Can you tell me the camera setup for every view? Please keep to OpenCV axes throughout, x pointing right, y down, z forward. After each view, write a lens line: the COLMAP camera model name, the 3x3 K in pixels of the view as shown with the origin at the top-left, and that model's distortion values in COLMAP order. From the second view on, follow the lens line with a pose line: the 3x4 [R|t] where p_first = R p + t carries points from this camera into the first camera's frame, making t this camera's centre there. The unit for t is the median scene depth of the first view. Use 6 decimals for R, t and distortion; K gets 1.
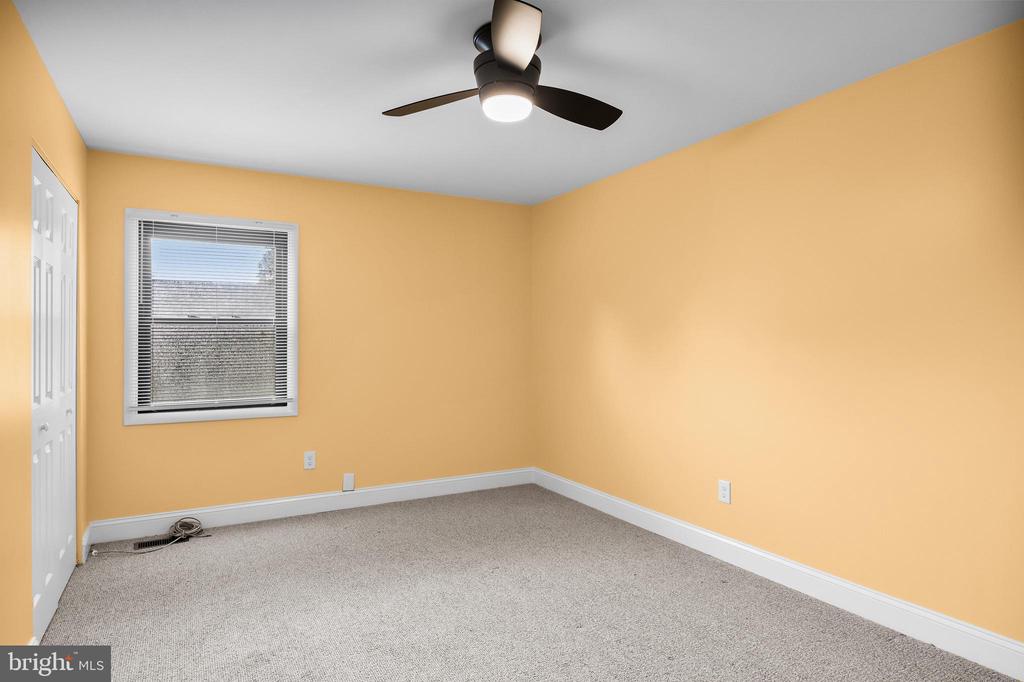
lens RADIAL K [[583.2, 0, 510.9], [0, 583.2, 318.5], [0, 0, 1]] dist [-0.001547, -0.001025]
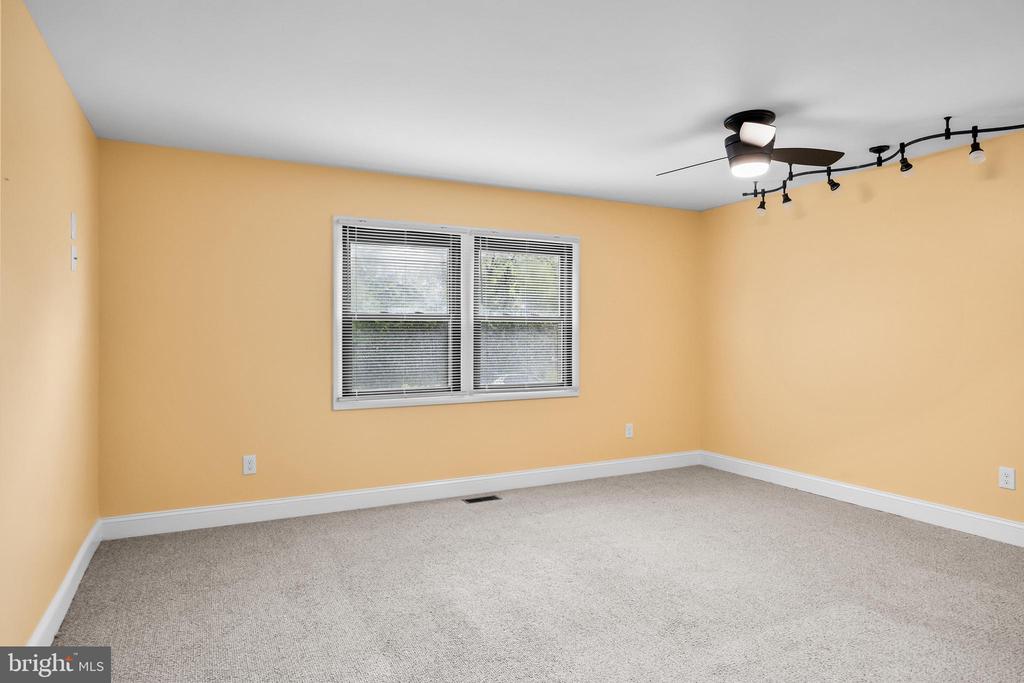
lens RADIAL K [[609.2, 0, 513.2], [0, 609.2, 323.5], [0, 0, 1]] dist [-0.002017, 0.000612]
pose [[0.999784, 0.003168, -0.020540, -0.300168], [-0.002799, 0.999835, 0.017944, -0.004915], [0.020594, -0.017883, 0.999628, -0.161019]]
